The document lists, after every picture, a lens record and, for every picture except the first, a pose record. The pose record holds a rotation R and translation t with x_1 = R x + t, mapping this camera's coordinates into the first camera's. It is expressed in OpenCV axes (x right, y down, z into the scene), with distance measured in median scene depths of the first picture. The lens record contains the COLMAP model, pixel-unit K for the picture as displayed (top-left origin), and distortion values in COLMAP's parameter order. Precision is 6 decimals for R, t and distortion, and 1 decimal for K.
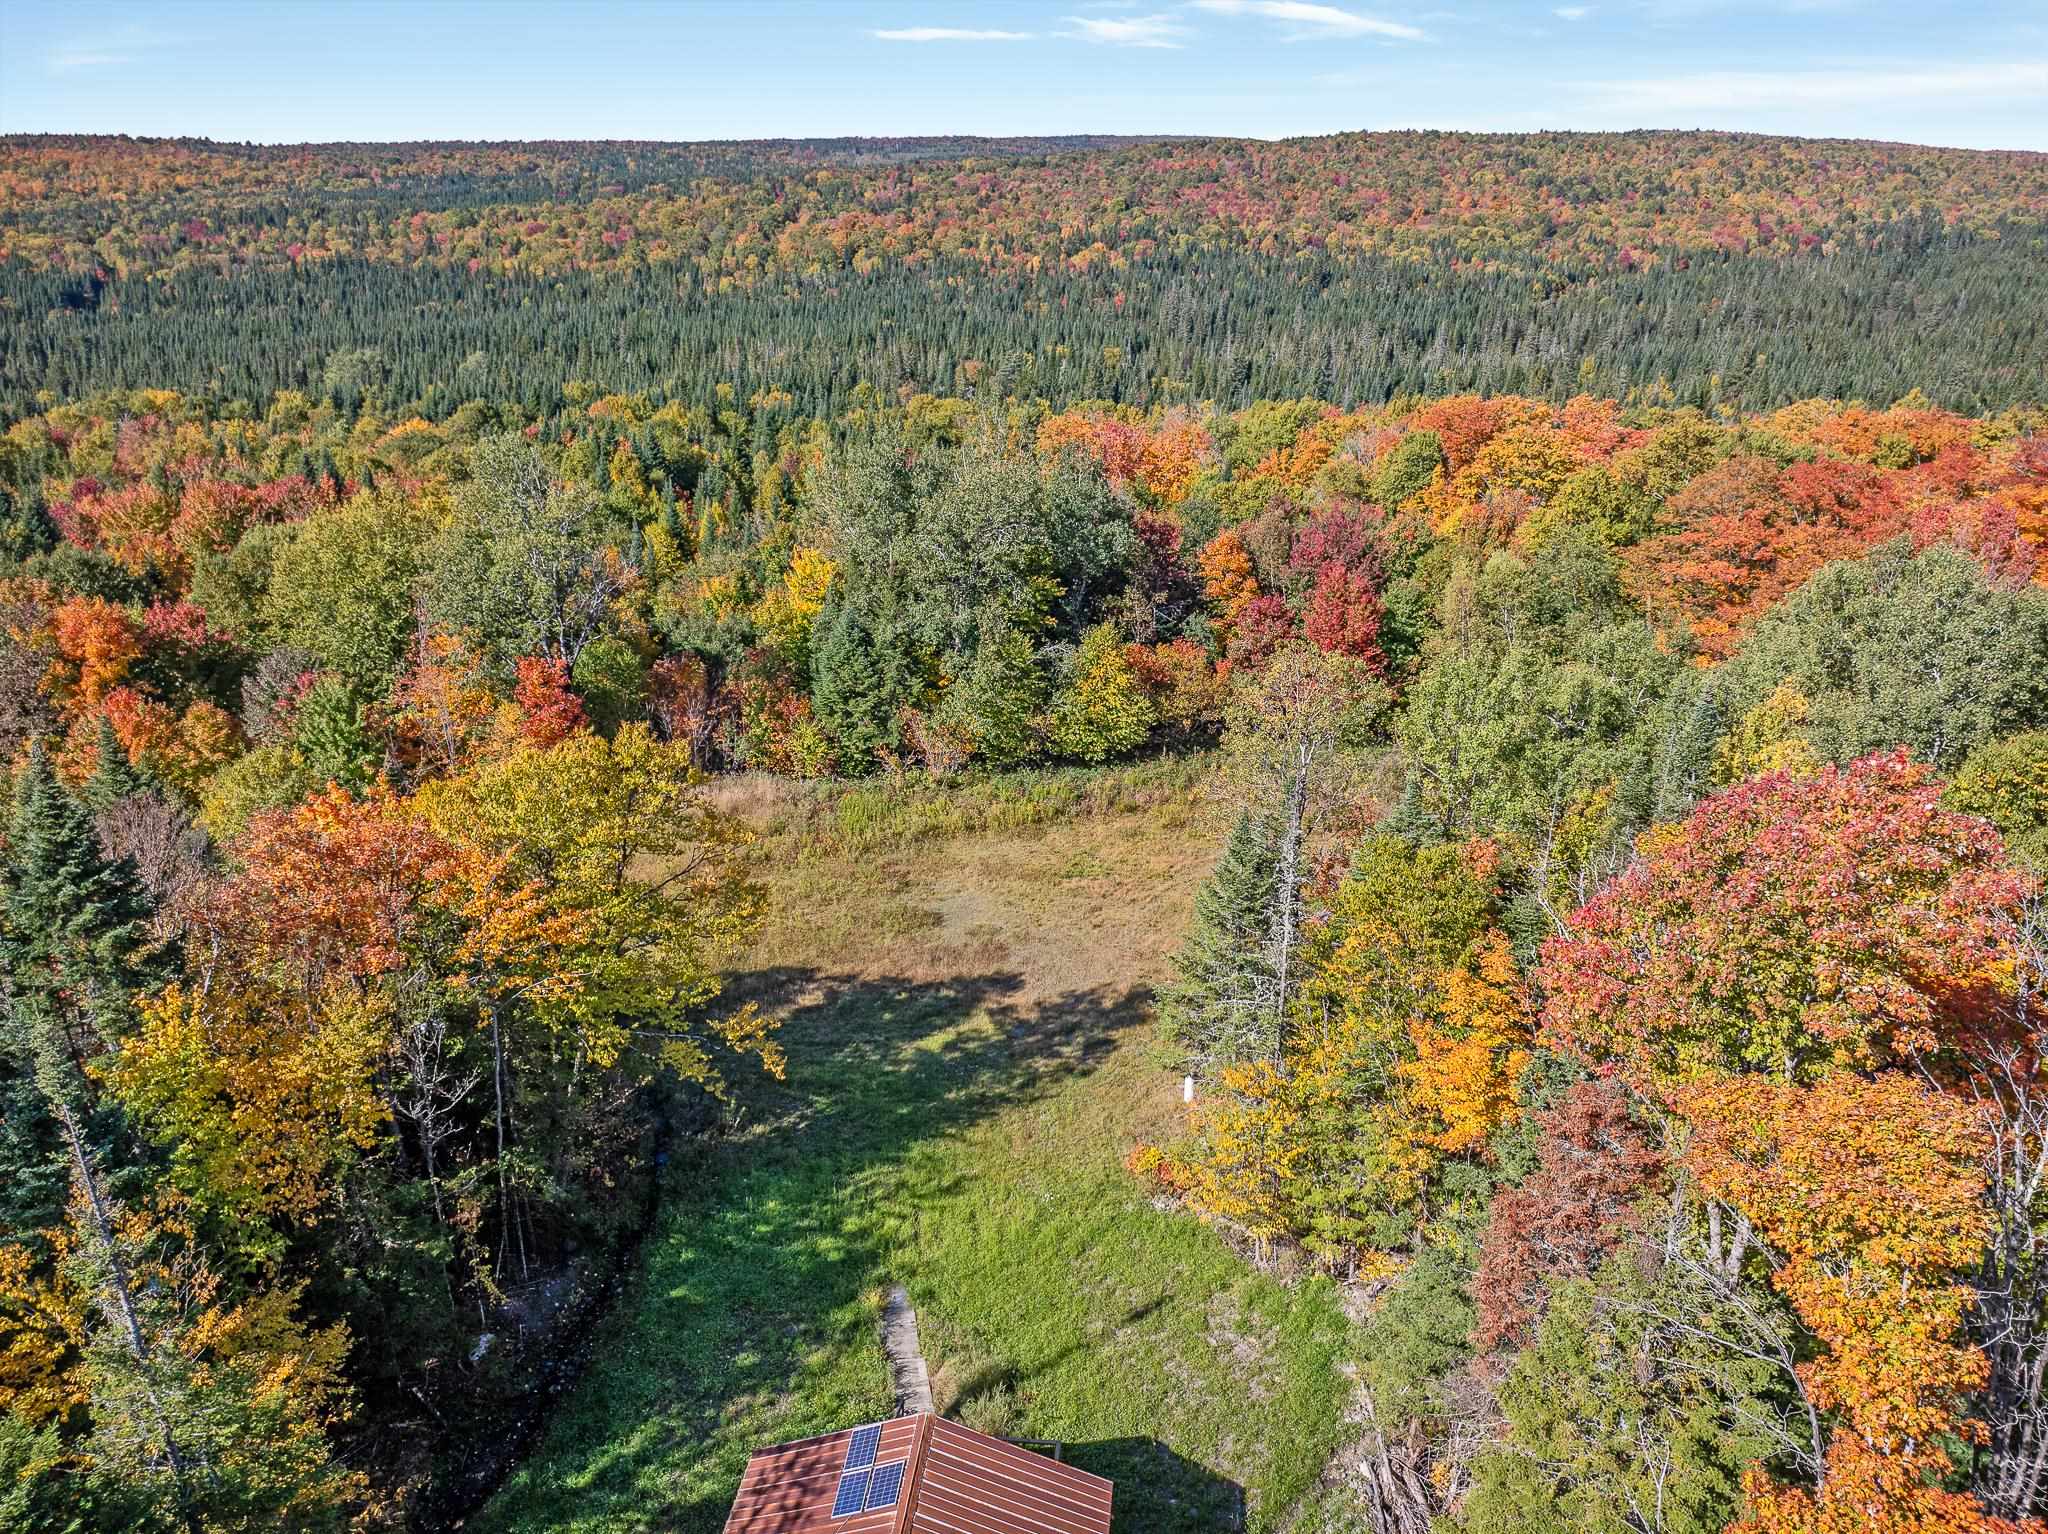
lens RADIAL K [[1431.8, 0, 1022.7], [0, 1431.8, 760.5], [0, 0, 1]] dist [-0.035087, 0.003739]
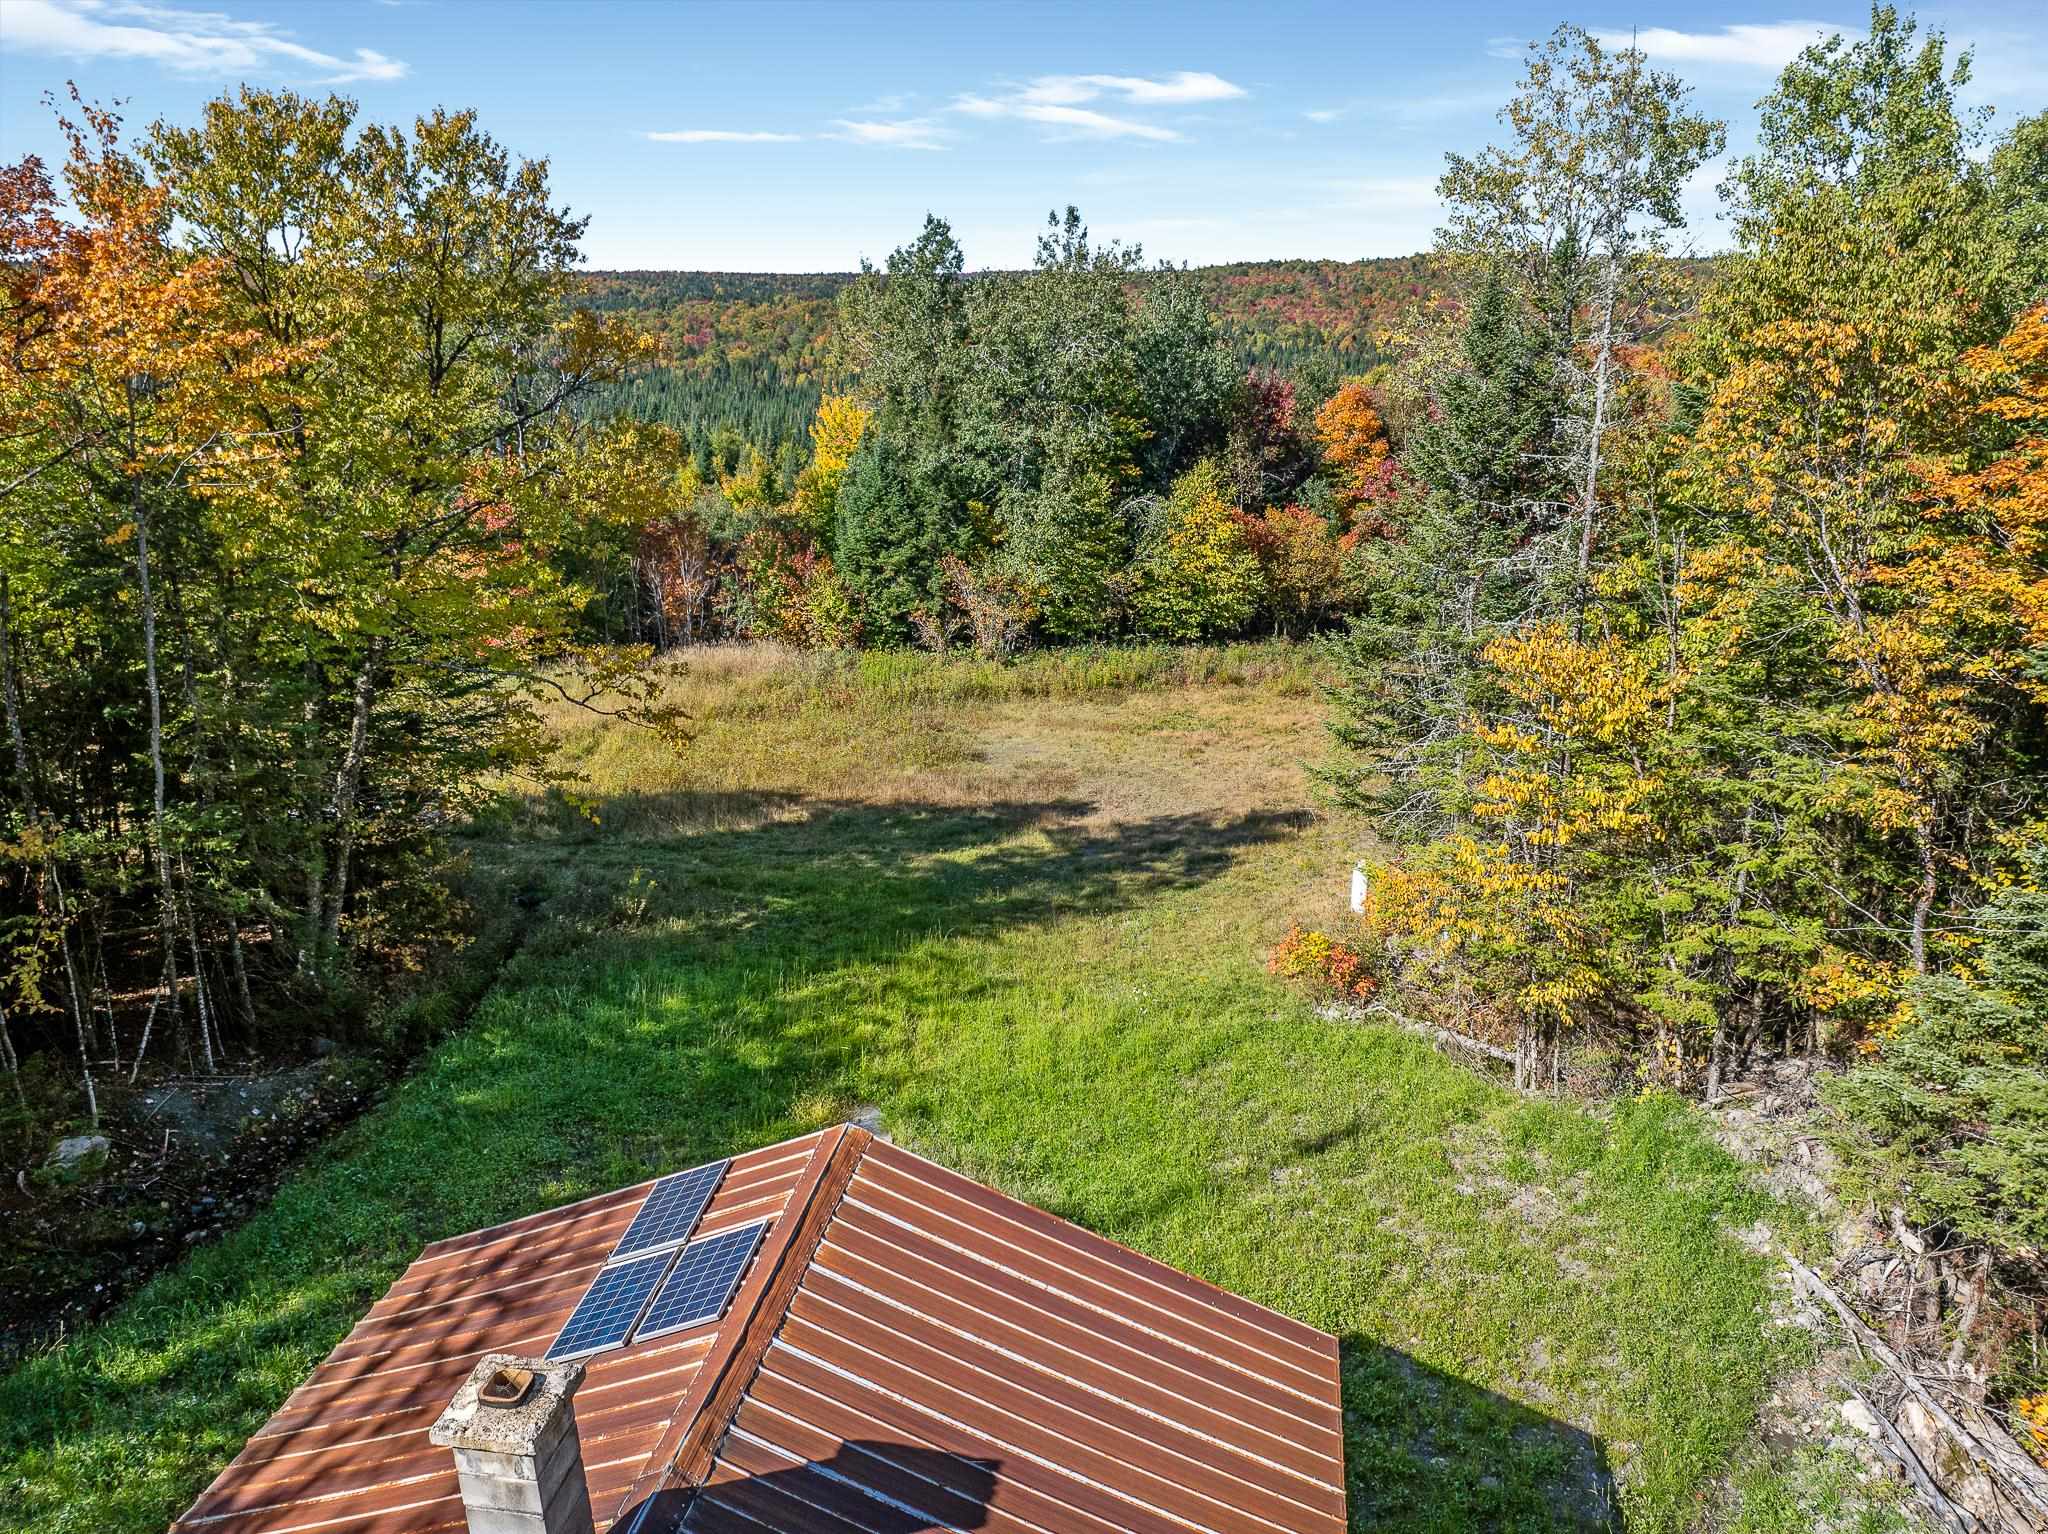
lens RADIAL K [[1429.6, 0, 1024.0], [0, 1429.6, 767.0], [0, 0, 1]] dist [-0.029293, 0.000821]
pose [[0.998743, 0.015839, -0.047557, -0.001302], [-0.019751, 0.996358, -0.082952, 0.139576], [0.046069, 0.083787, 0.995418, 0.217794]]
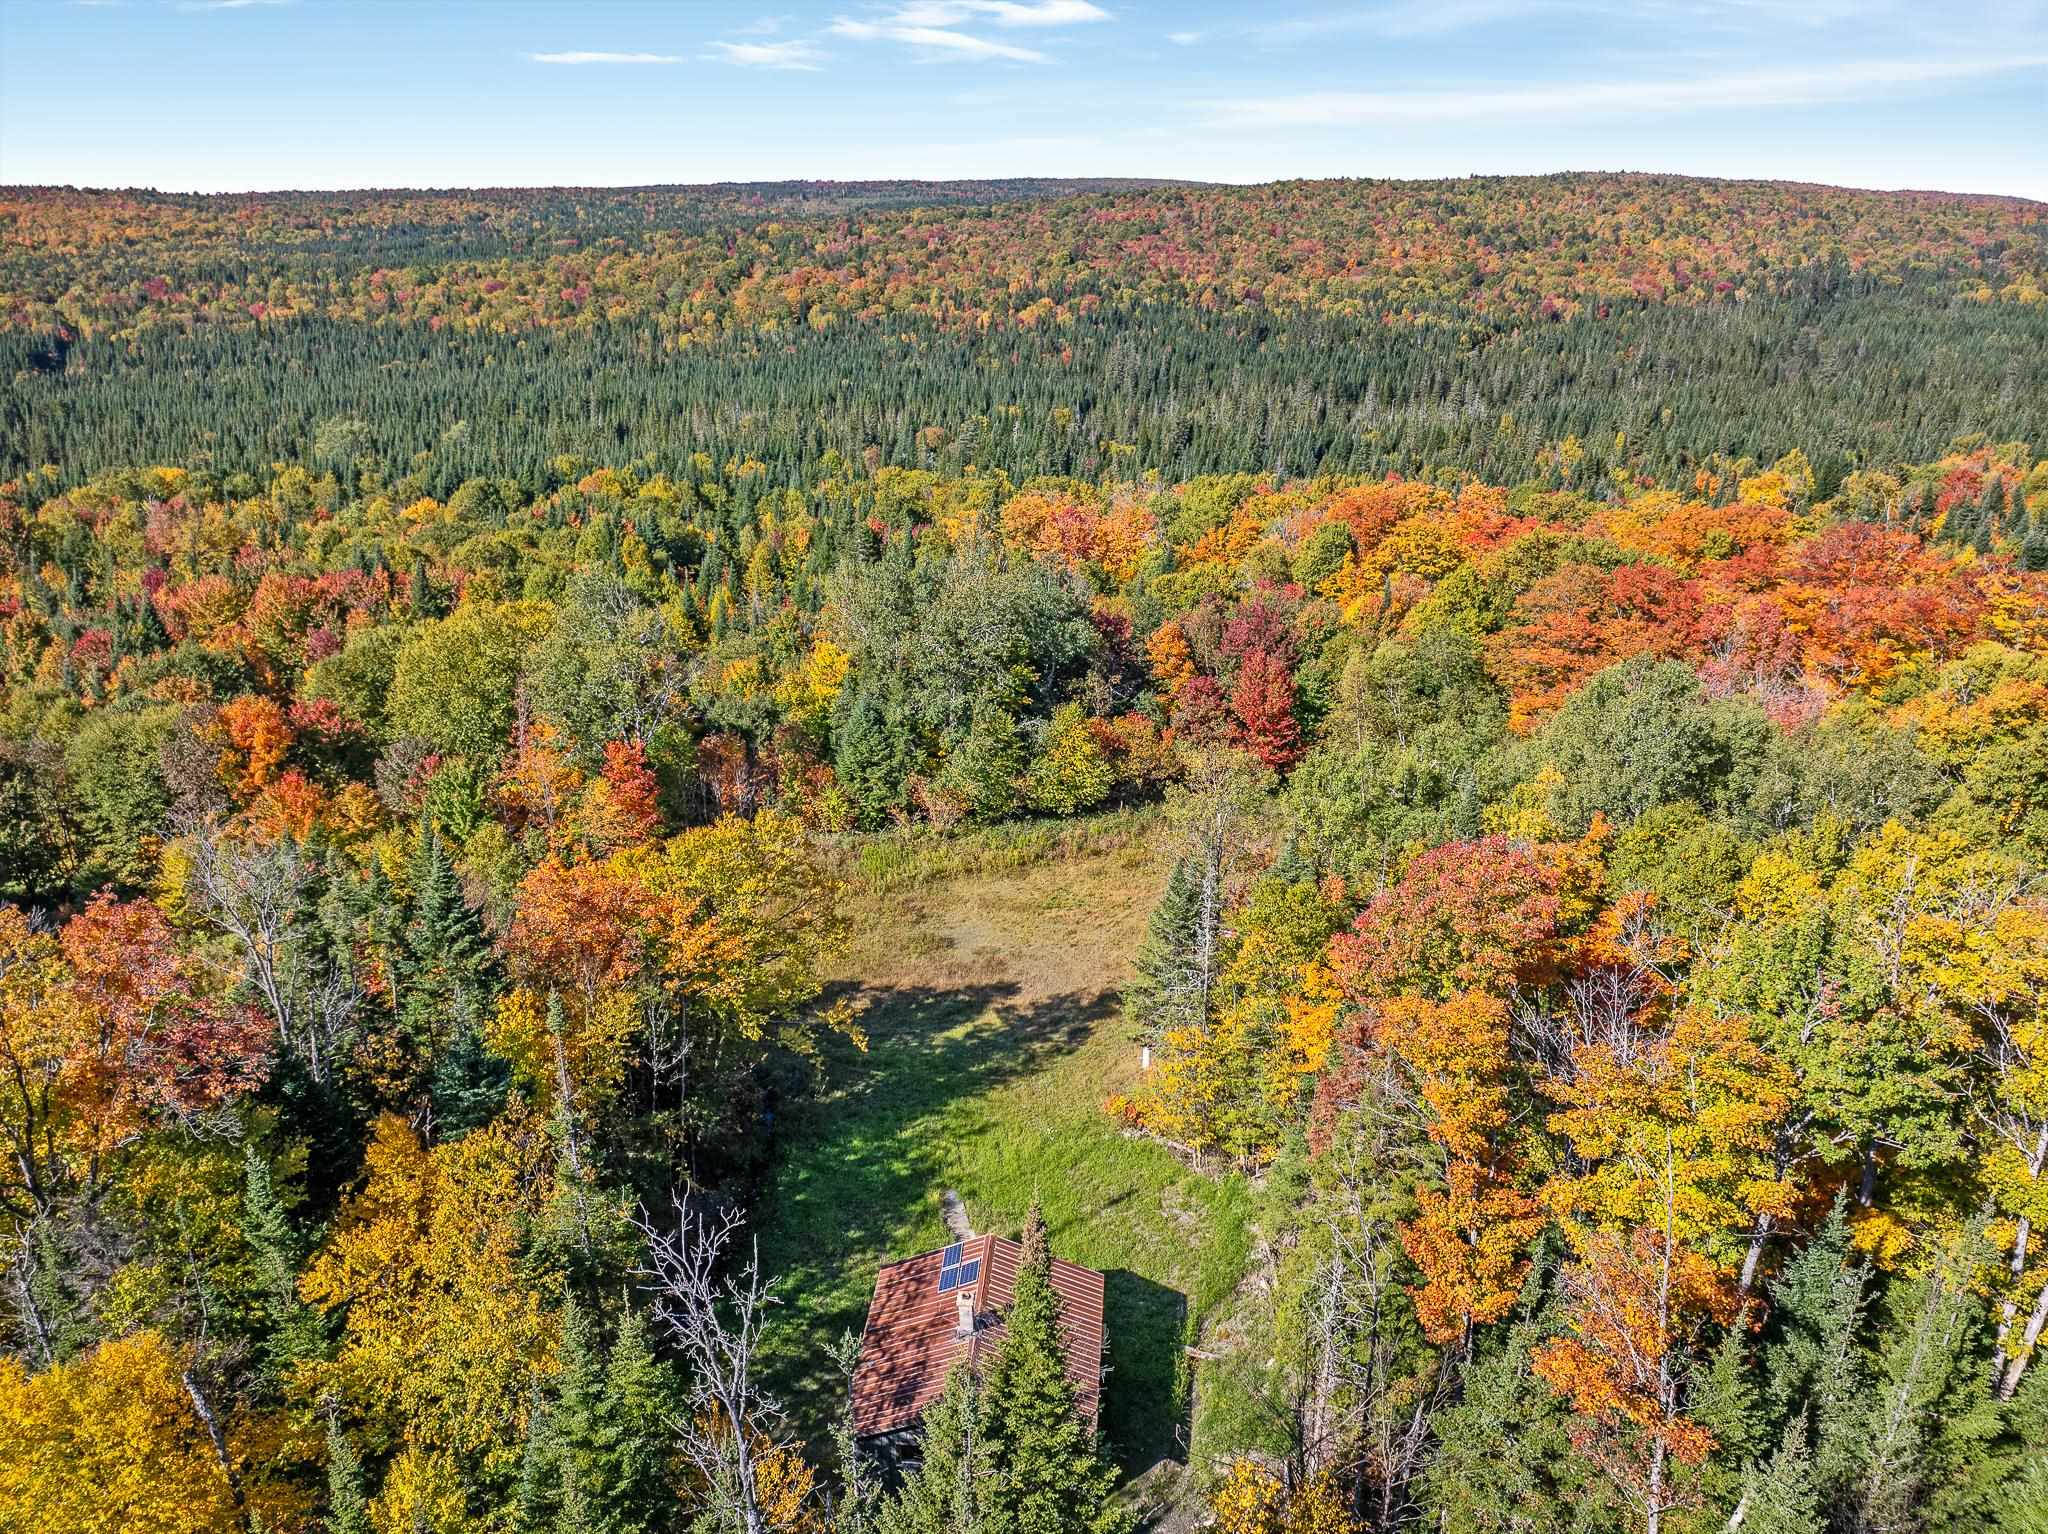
lens RADIAL K [[1430.3, 0, 1019.5], [0, 1430.3, 764.6], [0, 0, 1]] dist [-0.030818, -0.006534]
pose [[0.999381, -0.017148, 0.030731, -0.026710], [0.017784, 0.999630, -0.020557, -0.017853], [-0.030367, 0.021091, 0.999316, -0.233985]]
